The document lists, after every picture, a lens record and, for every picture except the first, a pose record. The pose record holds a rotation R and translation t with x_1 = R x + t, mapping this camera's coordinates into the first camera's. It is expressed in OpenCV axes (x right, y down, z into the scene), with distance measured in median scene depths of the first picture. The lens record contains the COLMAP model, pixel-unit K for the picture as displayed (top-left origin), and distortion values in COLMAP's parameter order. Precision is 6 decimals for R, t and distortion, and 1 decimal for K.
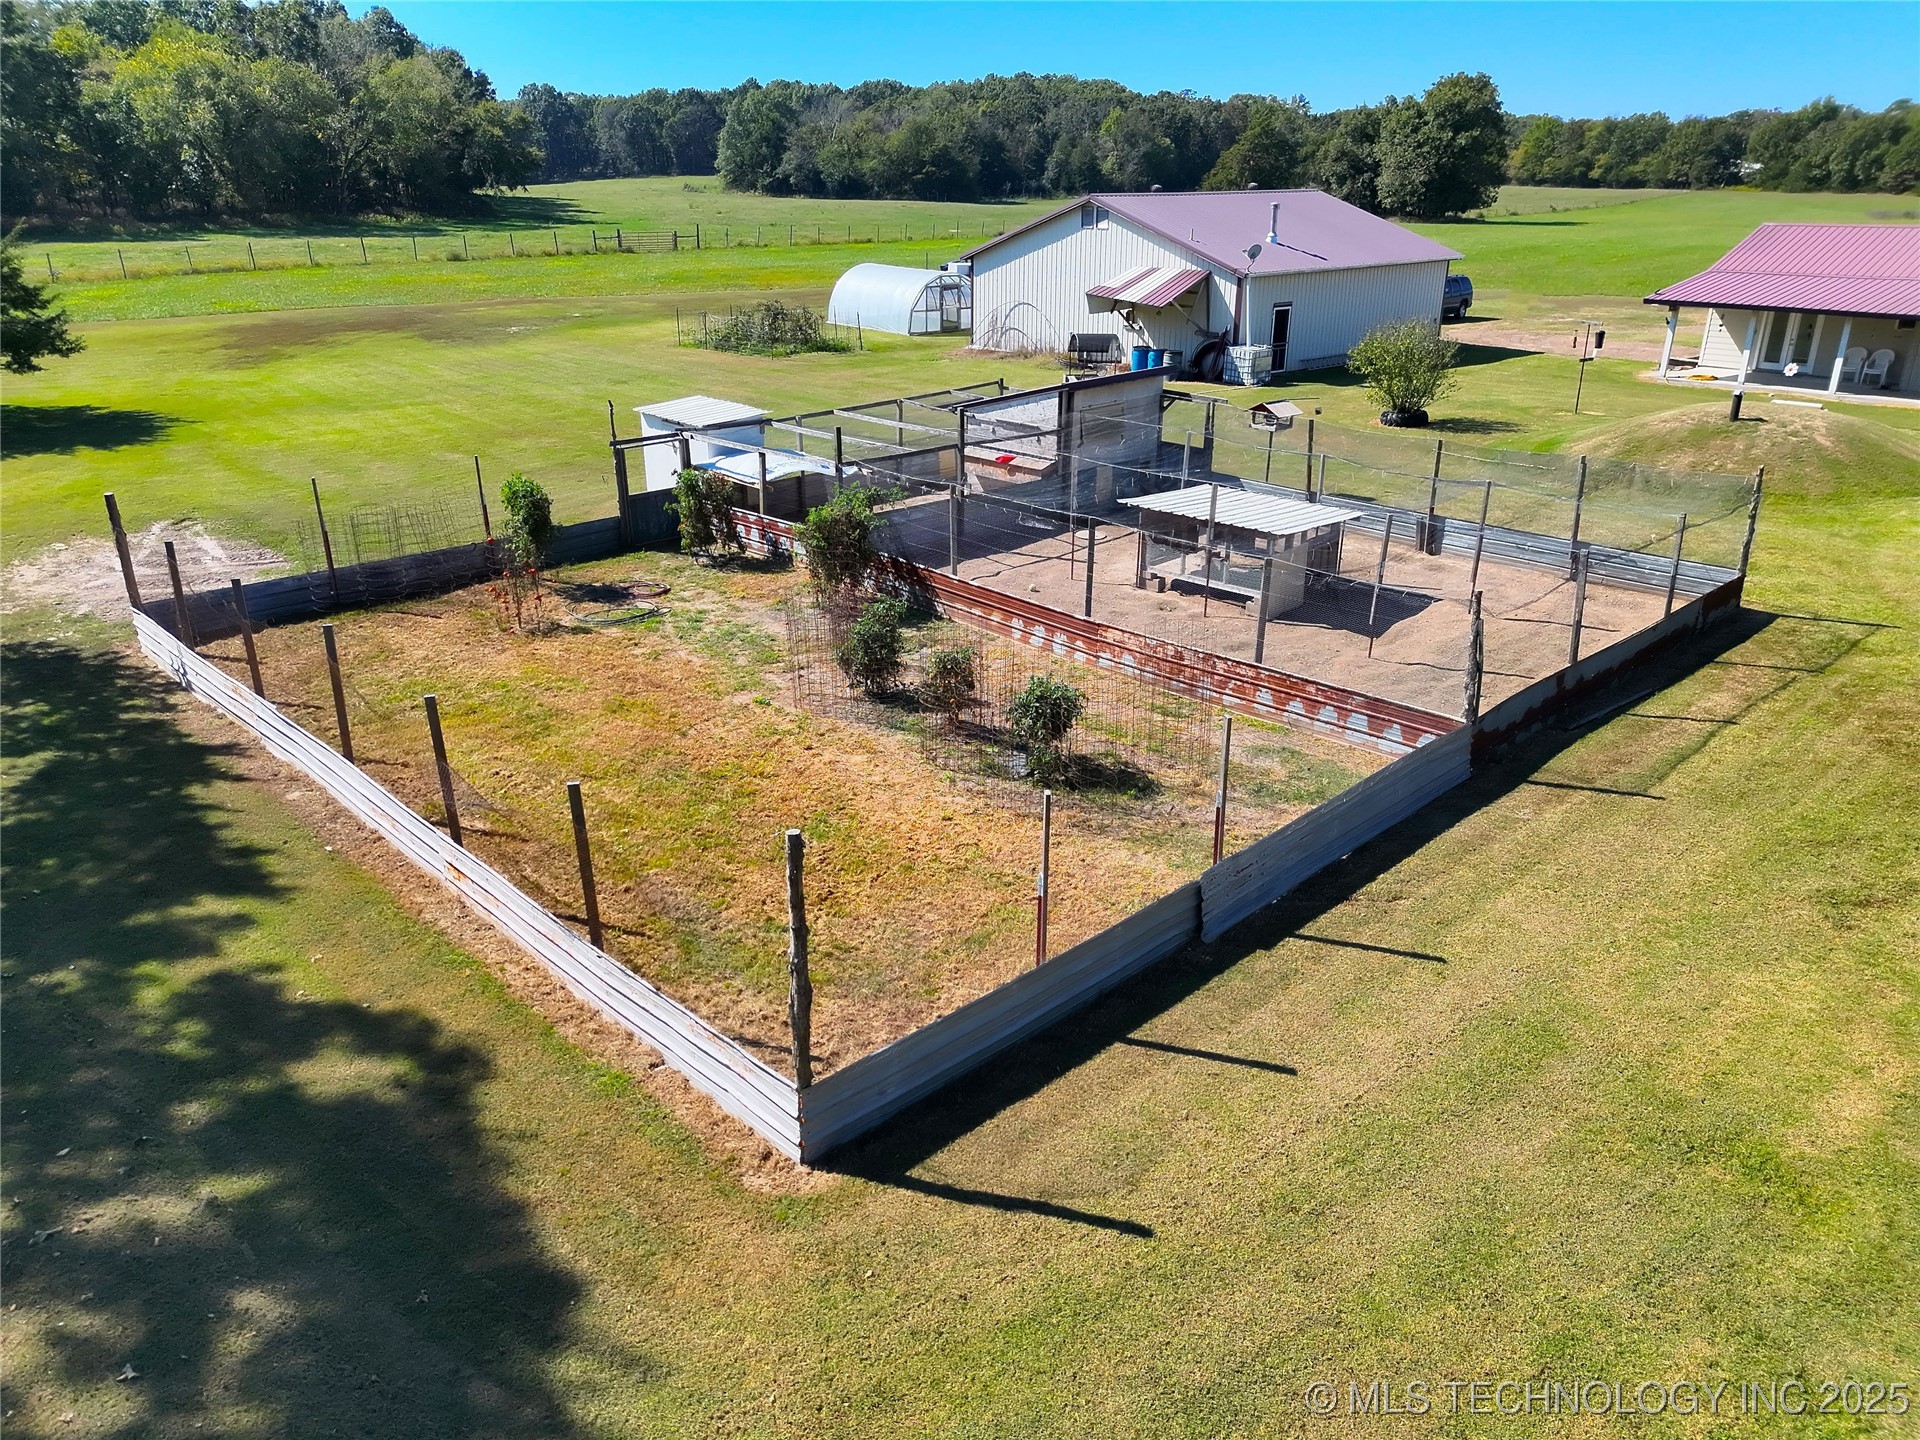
lens RADIAL K [[1352.3, 0, 962.7], [0, 1352.3, 726.7], [0, 0, 1]] dist [0.068479, -0.057827]
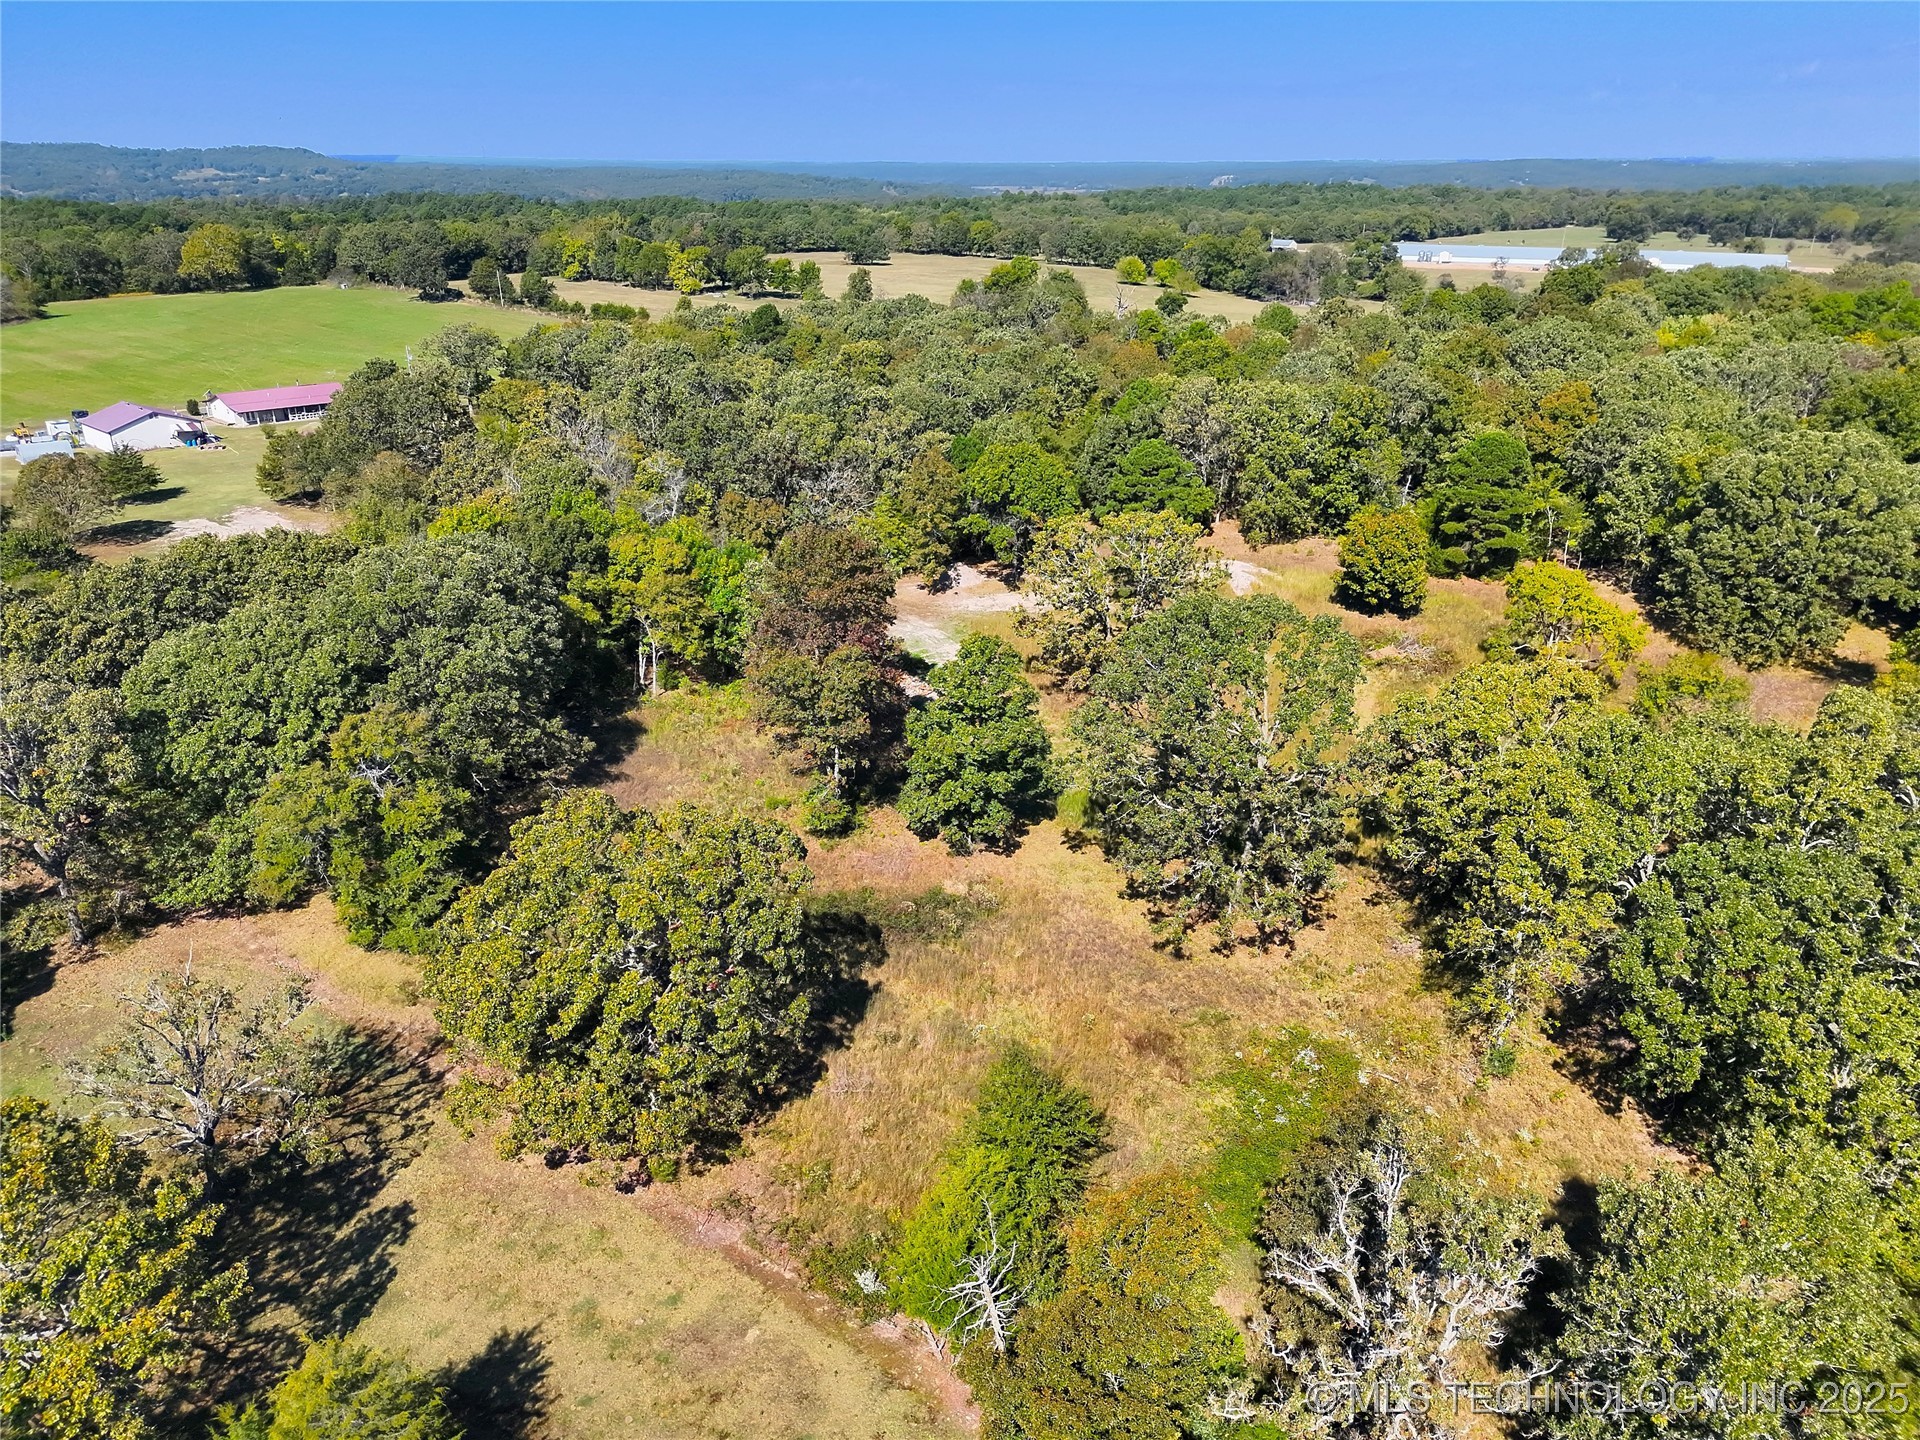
lens RADIAL K [[1352.3, 0, 966.2], [0, 1352.3, 717.6], [0, 0, 1]] dist [0.068479, -0.057827]
pose [[-0.087629, -0.377405, 0.921893, -0.808350], [0.373608, 0.845447, 0.381623, -0.047341], [-0.923438, 0.377868, 0.066915, -0.236014]]
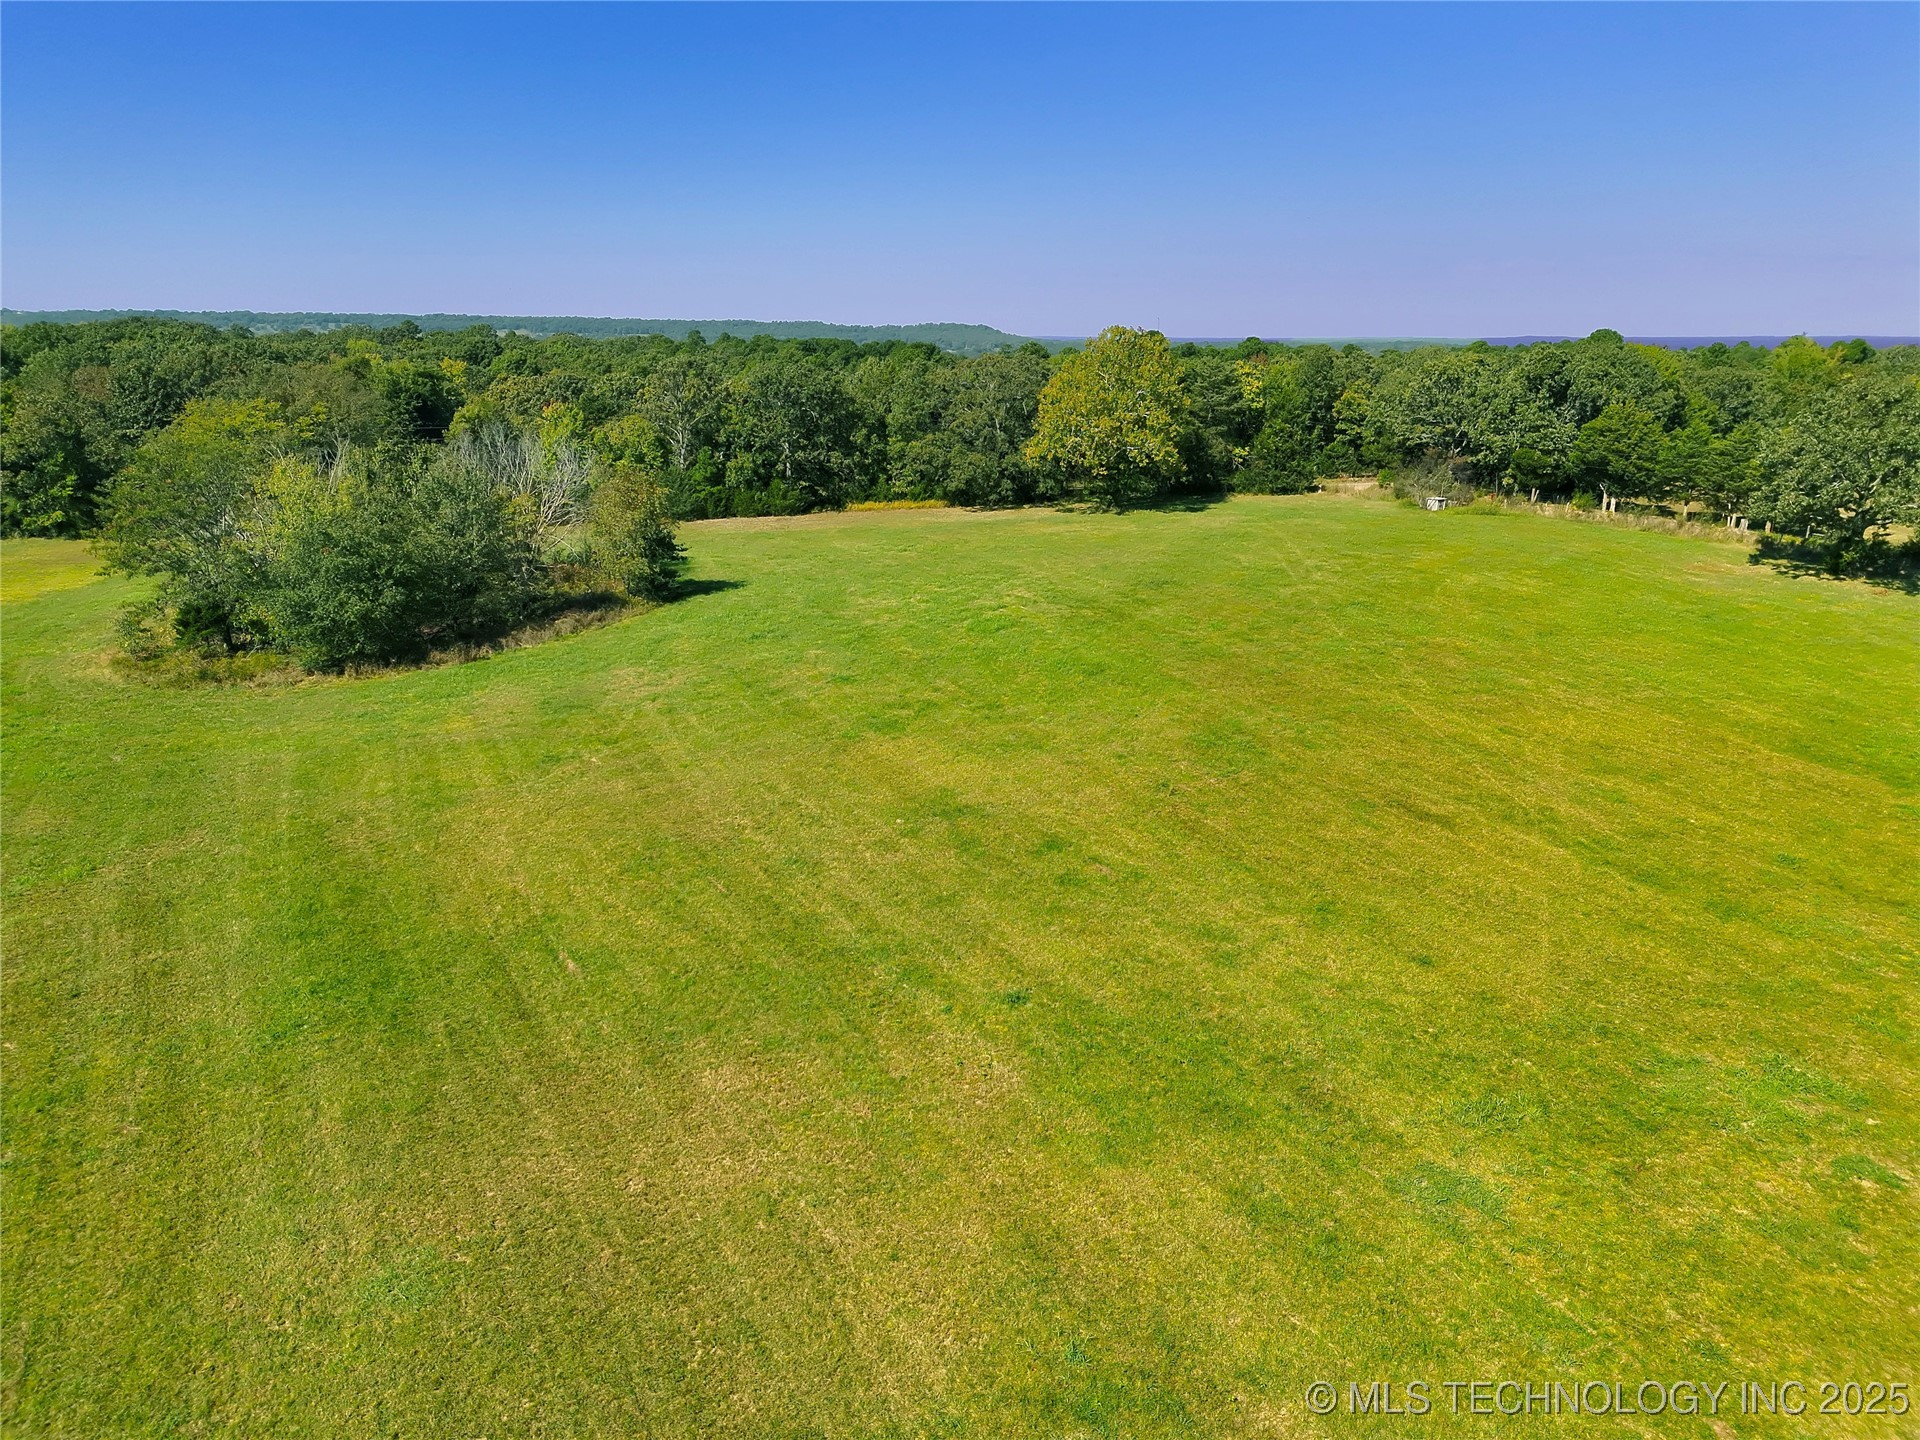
lens RADIAL K [[1352.3, 0, 960.3], [0, 1352.3, 705.2], [0, 0, 1]] dist [0.068479, -0.057827]
pose [[0.330722, -0.244241, 0.911575, 0.346903], [0.351047, 0.928454, 0.121403, -0.191603], [-0.876007, 0.279856, 0.392800, 0.330244]]
